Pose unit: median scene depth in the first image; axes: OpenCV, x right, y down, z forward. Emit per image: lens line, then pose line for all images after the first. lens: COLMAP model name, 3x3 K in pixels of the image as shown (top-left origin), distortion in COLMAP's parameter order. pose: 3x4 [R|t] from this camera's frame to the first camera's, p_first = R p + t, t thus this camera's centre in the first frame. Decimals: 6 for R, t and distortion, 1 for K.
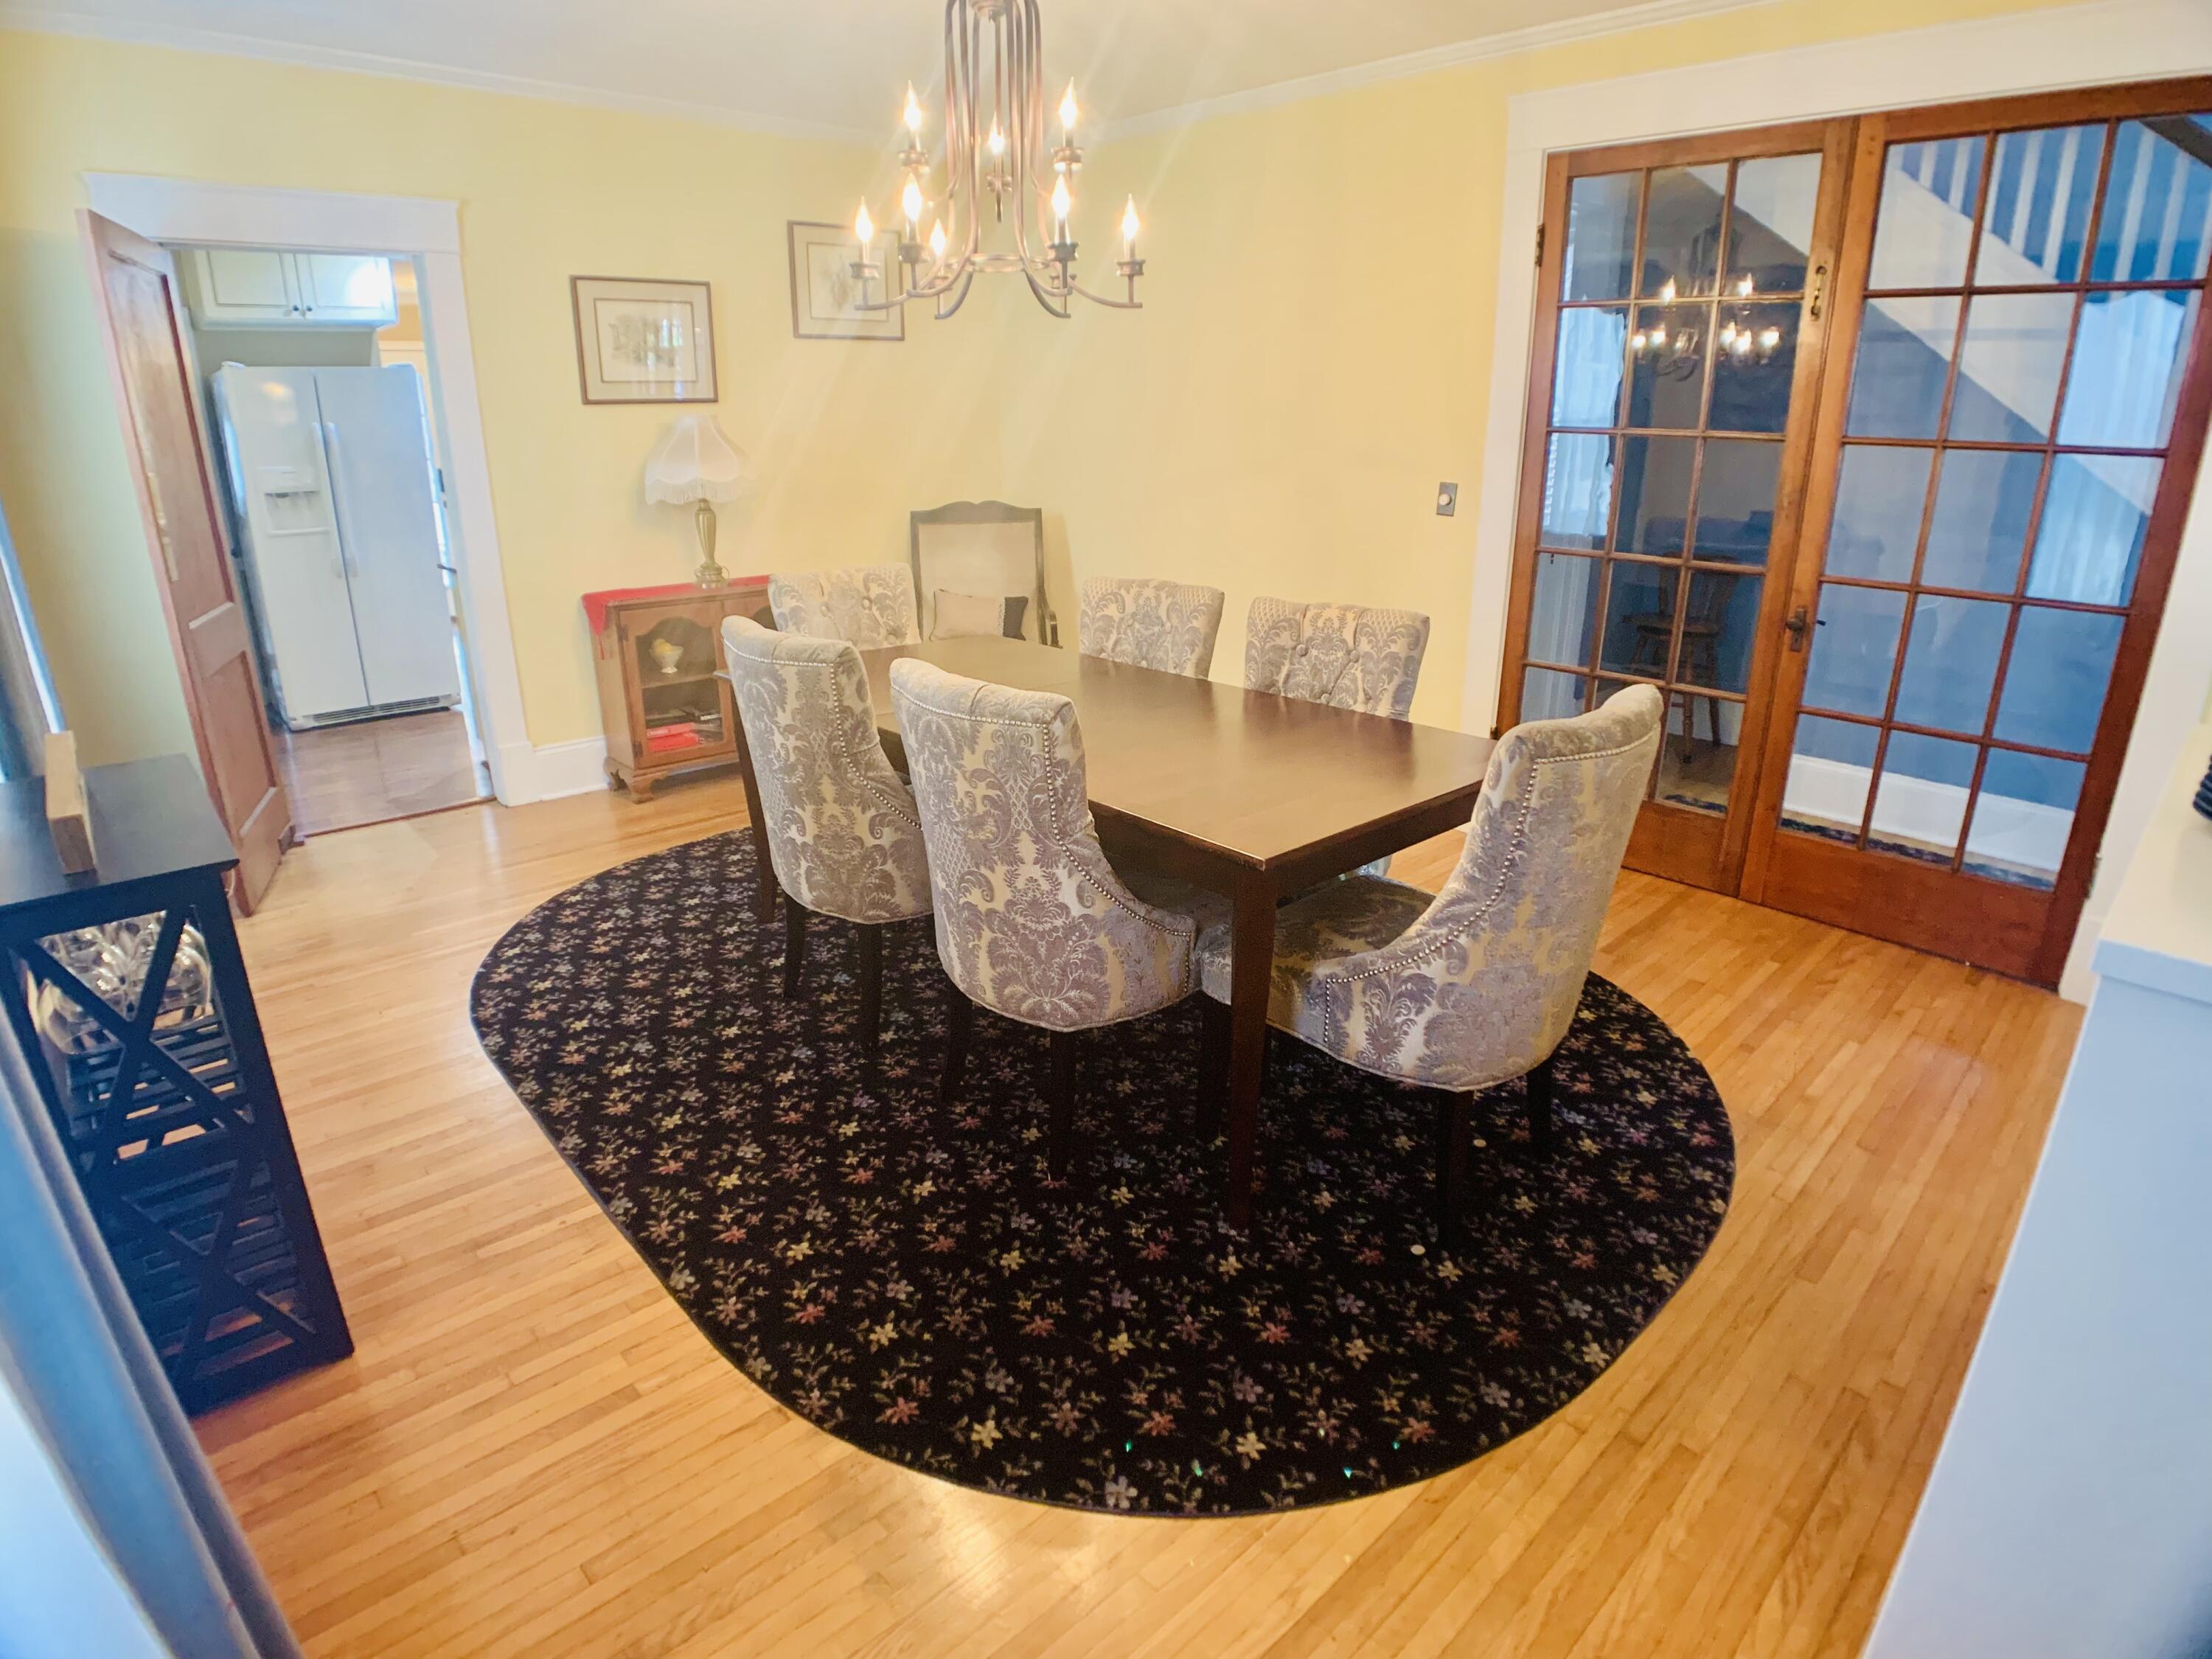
lens RADIAL K [[1135.0, 0, 1108.9], [0, 1135.0, 809.6], [0, 0, 1]] dist [-0.077247, 0.001913]
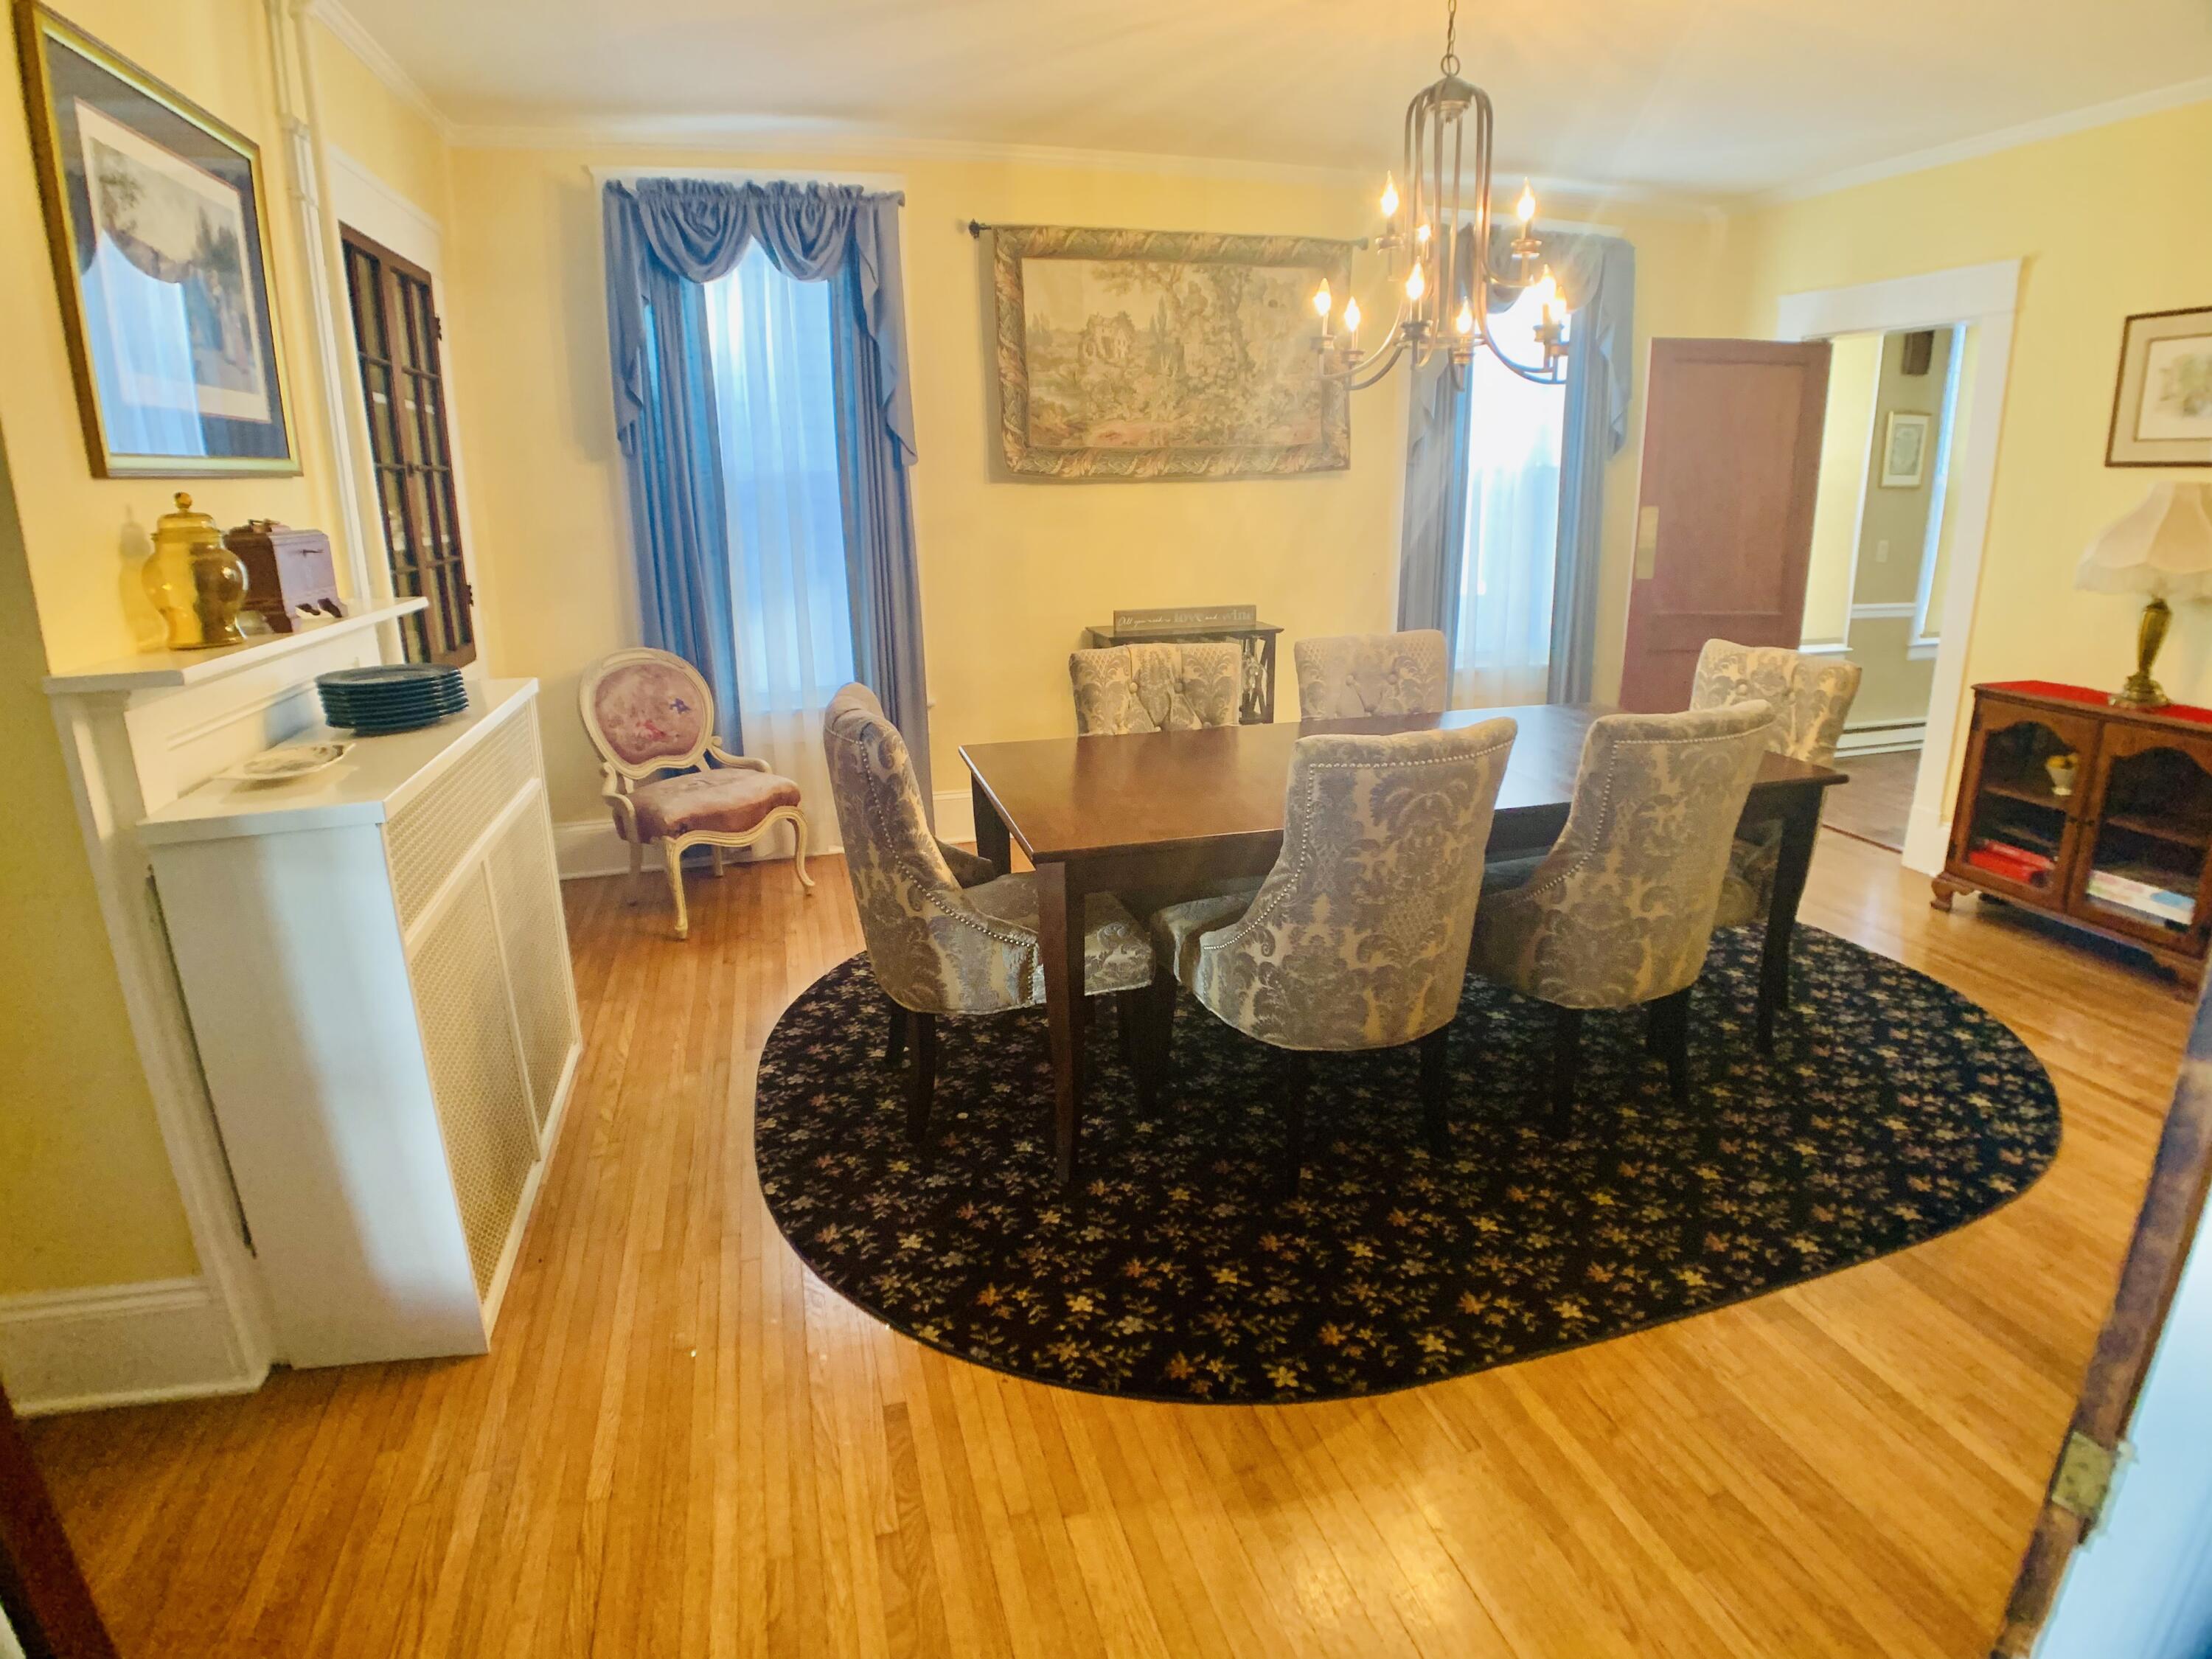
lens RADIAL K [[1135.0, 0, 1108.9], [0, 1135.0, 809.6], [0, 0, 1]] dist [-0.077247, 0.001913]
pose [[-0.444454, 0.240026, -0.863046, 1.157883], [-0.280181, 0.877849, 0.388431, -0.442702], [0.850858, 0.414449, -0.322913, 1.356627]]
